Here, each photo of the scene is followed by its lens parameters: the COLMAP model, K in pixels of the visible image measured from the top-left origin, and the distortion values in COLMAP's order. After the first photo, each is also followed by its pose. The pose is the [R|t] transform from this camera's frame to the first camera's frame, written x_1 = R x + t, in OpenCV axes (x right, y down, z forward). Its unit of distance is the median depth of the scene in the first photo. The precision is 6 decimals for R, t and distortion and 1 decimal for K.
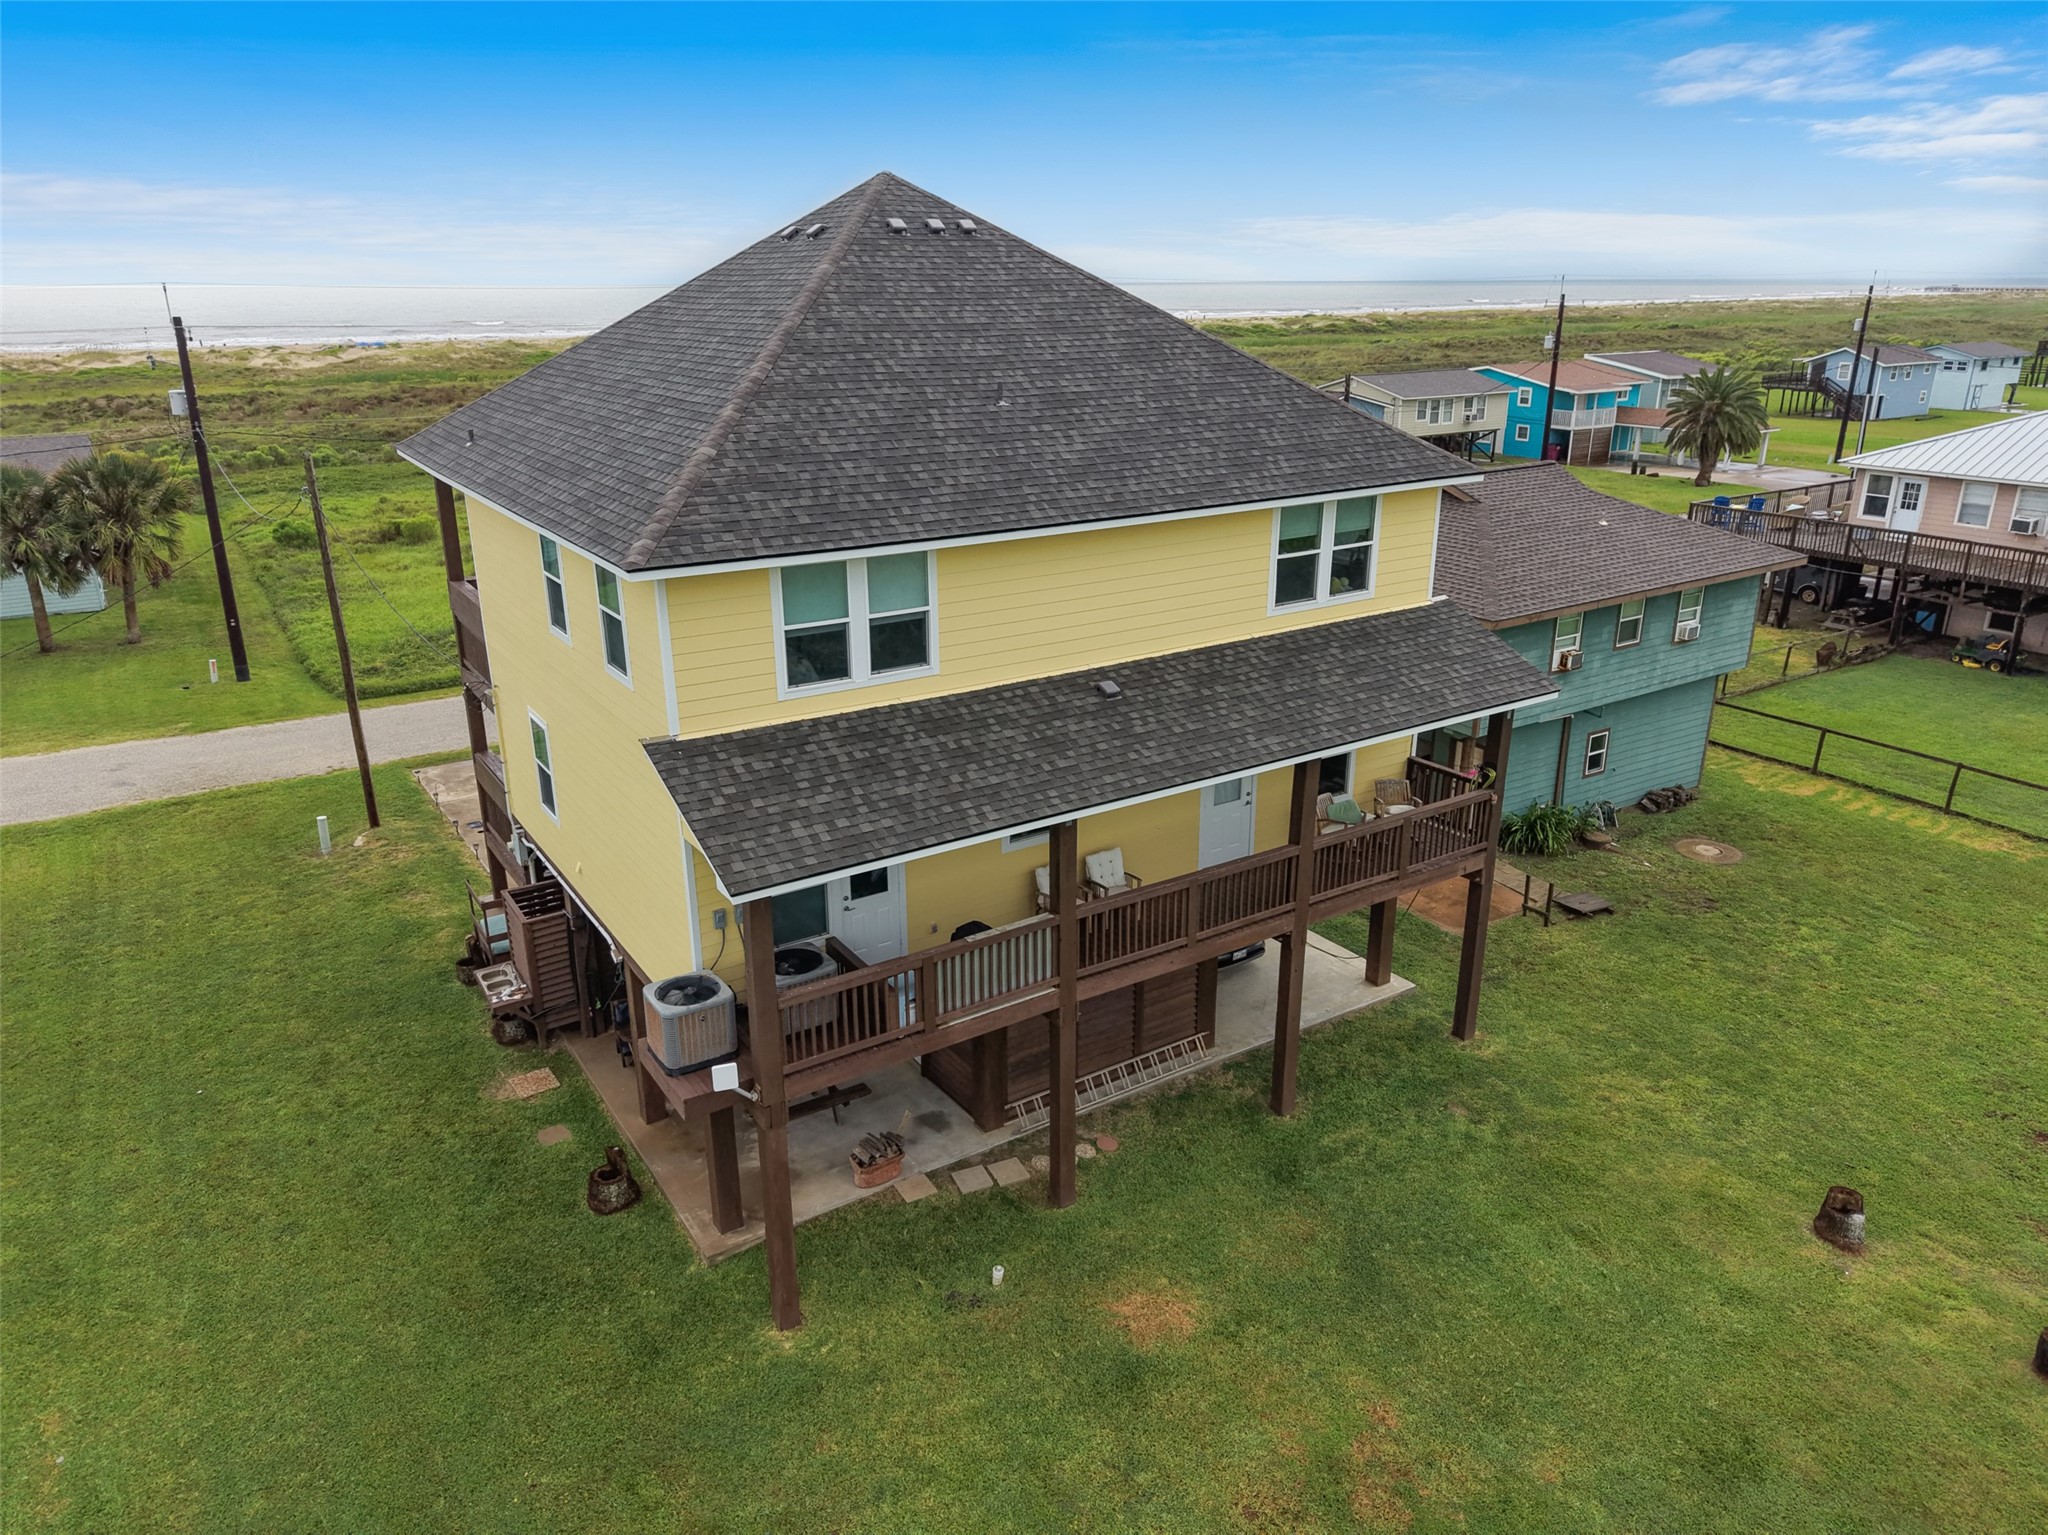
lens RADIAL K [[1371.0, 0, 1024.0], [0, 1371.0, 767.5], [0, 0, 1]] dist [0.029096, -0.033462]
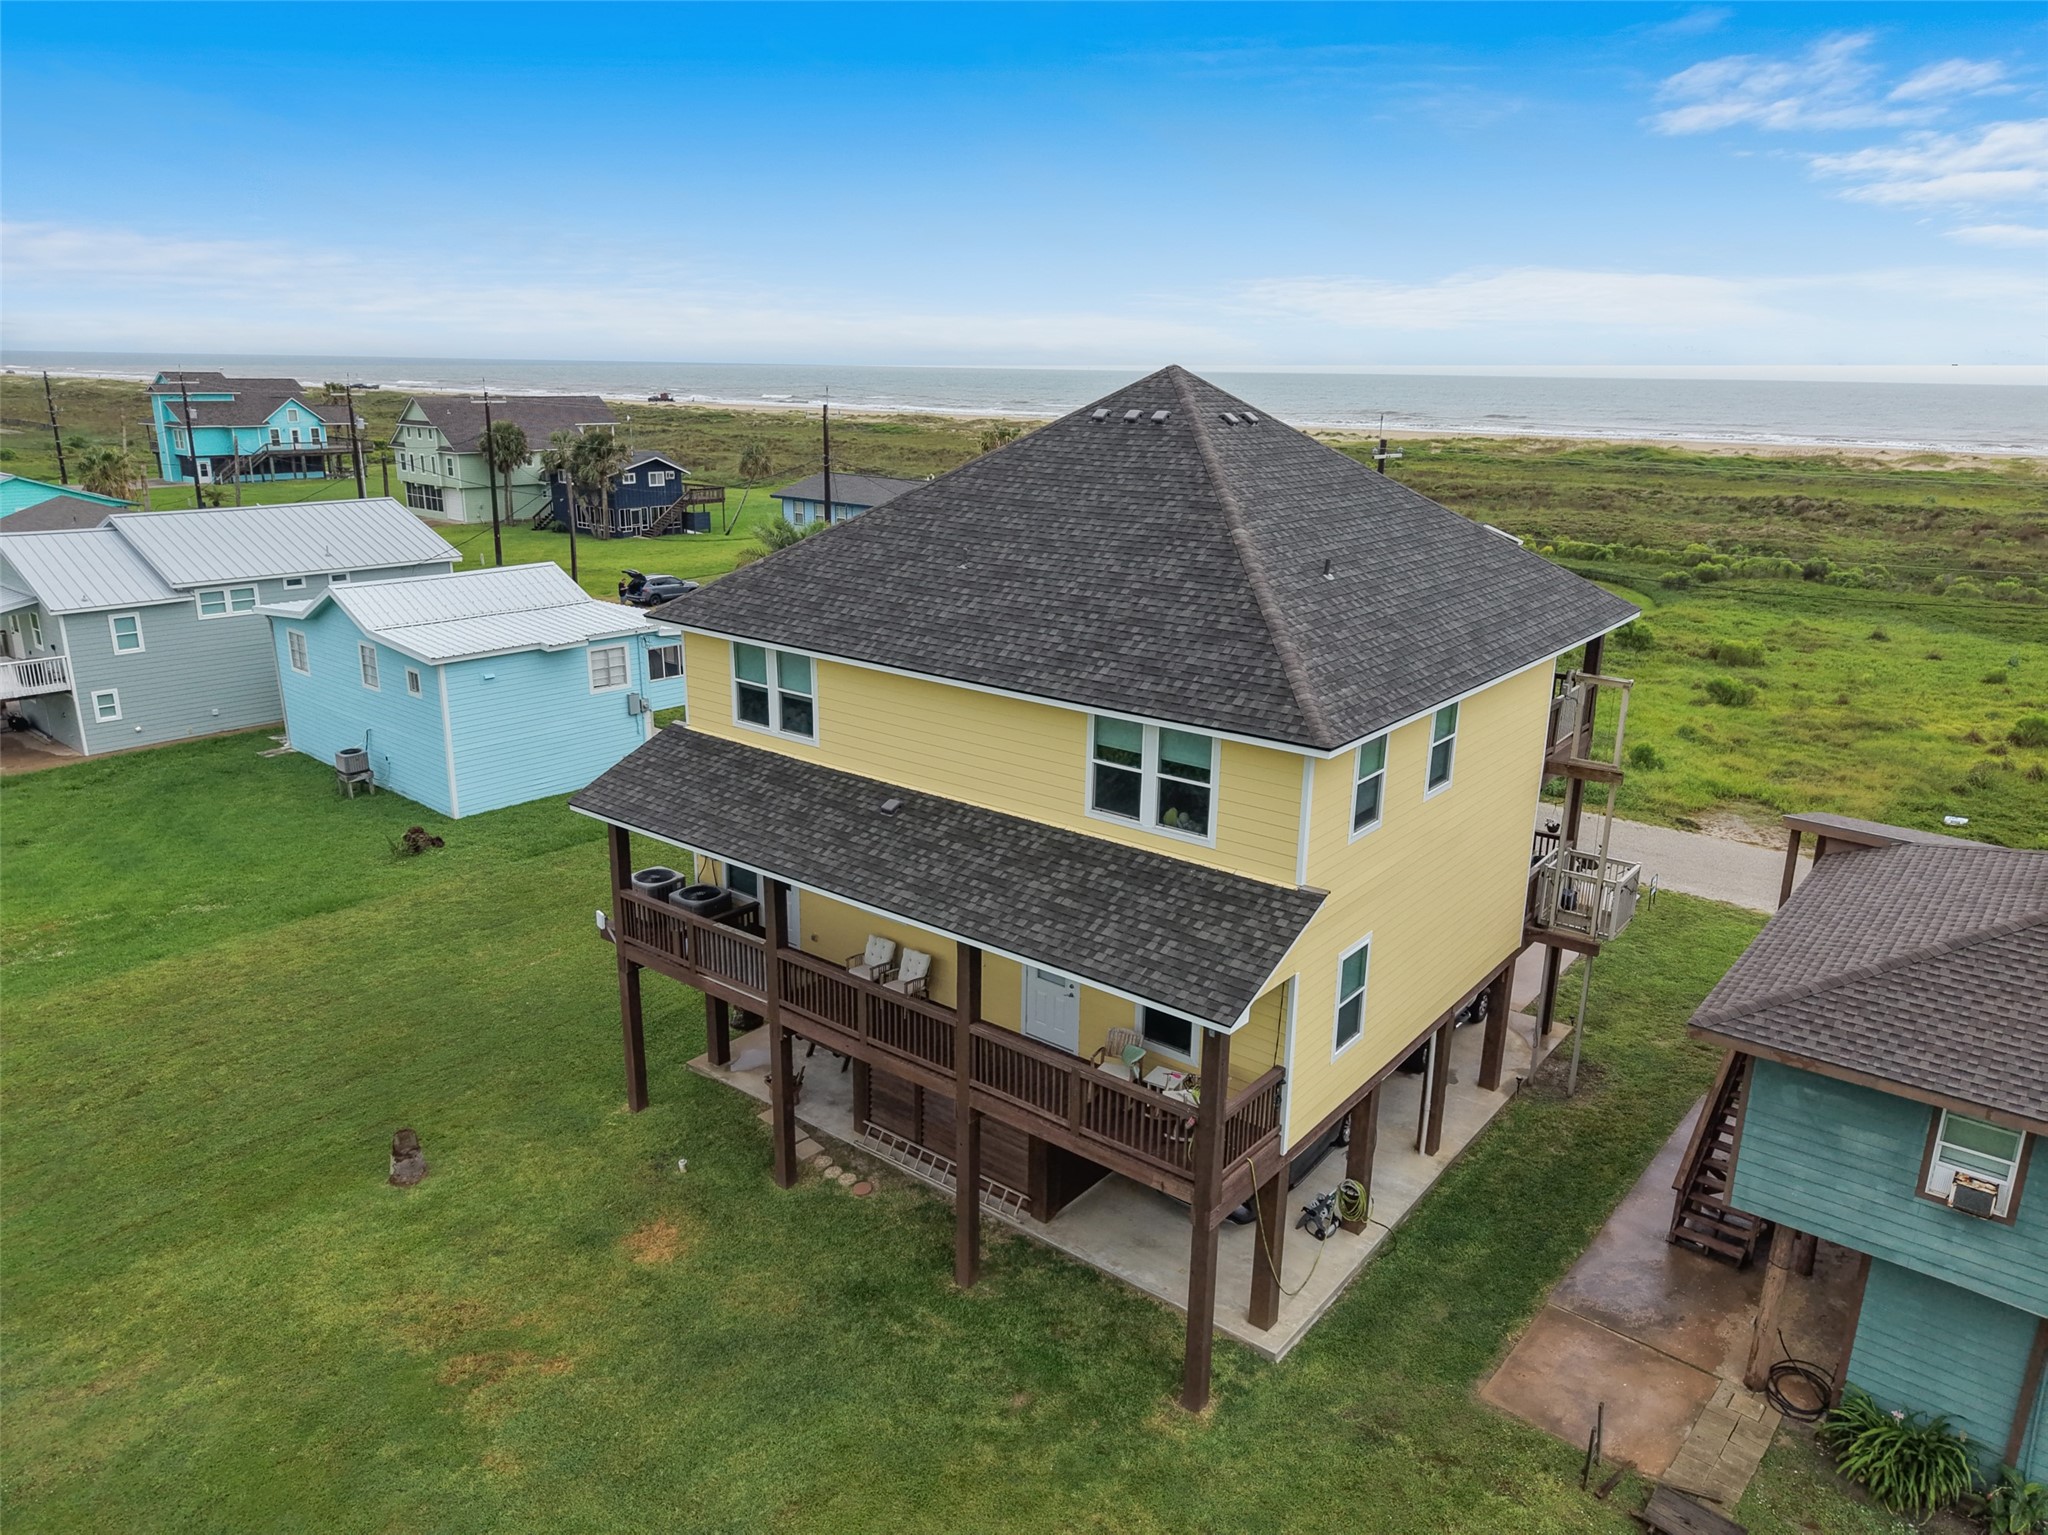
lens RADIAL K [[1371.0, 0, 1024.0], [0, 1371.0, 767.5], [0, 0, 1]] dist [0.029096, -0.033462]
pose [[0.320519, 0.275705, -0.906231, 0.993859], [-0.332666, 0.928528, 0.164830, -0.275557], [0.886905, 0.248641, 0.389329, 0.542464]]
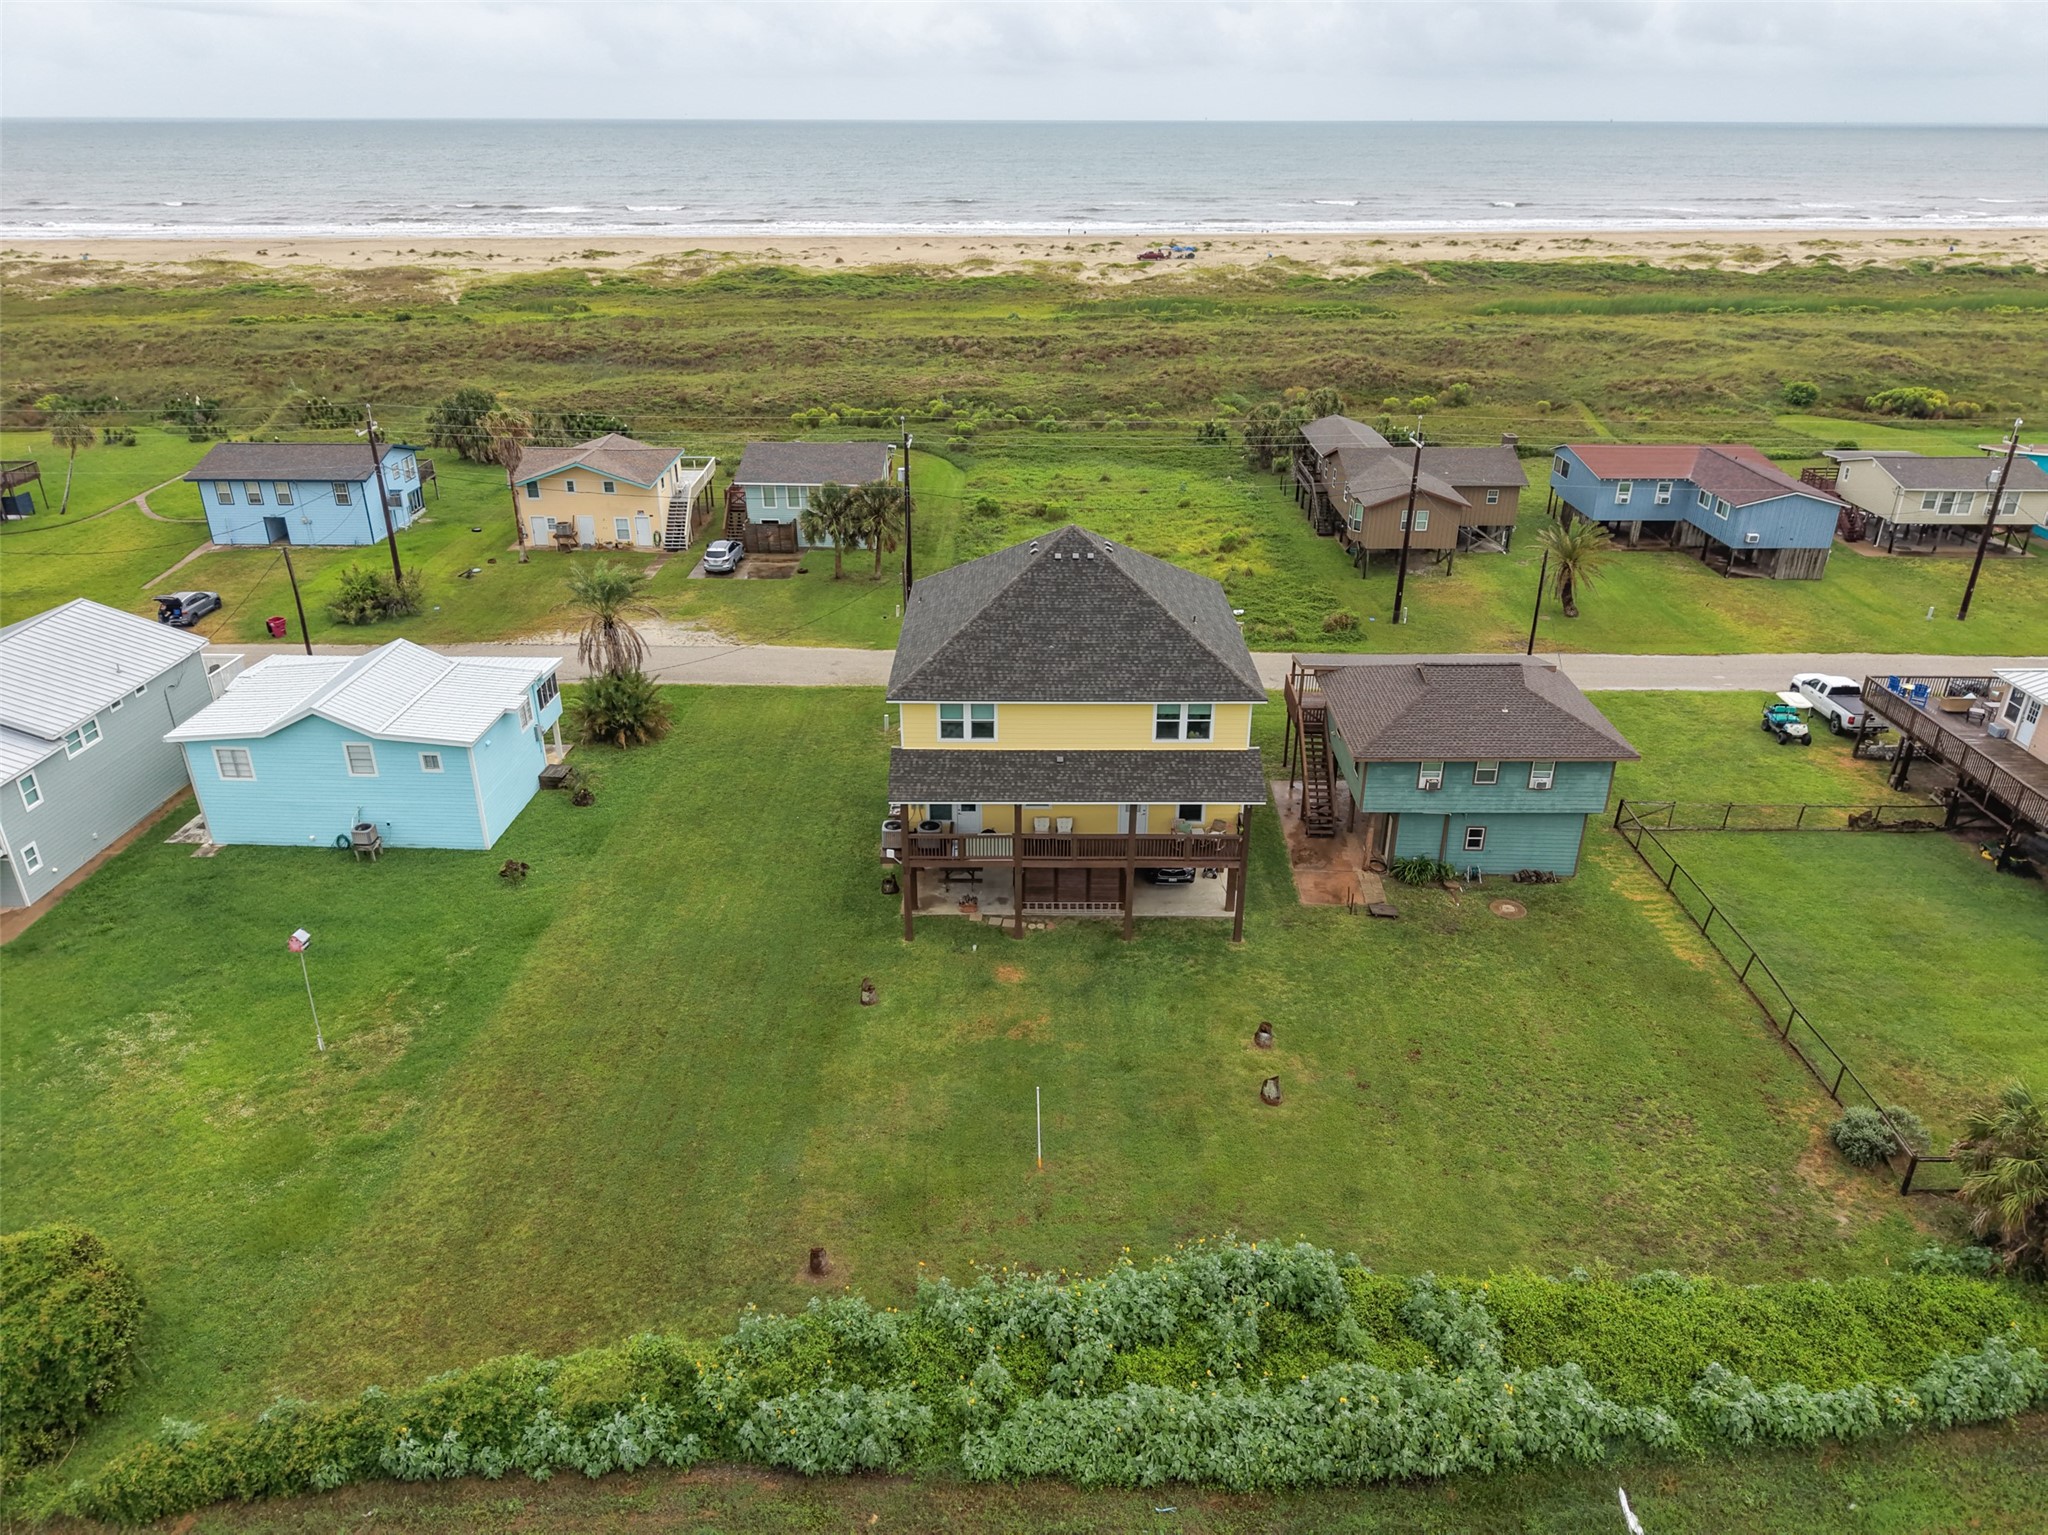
lens RADIAL K [[1385.7, 0, 1018.5], [0, 1385.7, 738.9], [0, 0, 1]] dist [0.036969, -0.039778]
pose [[0.836300, 0.229369, -0.497988, 1.147904], [-0.187099, 0.973156, 0.134021, -0.383198], [0.515360, -0.018909, 0.856765, -1.177674]]
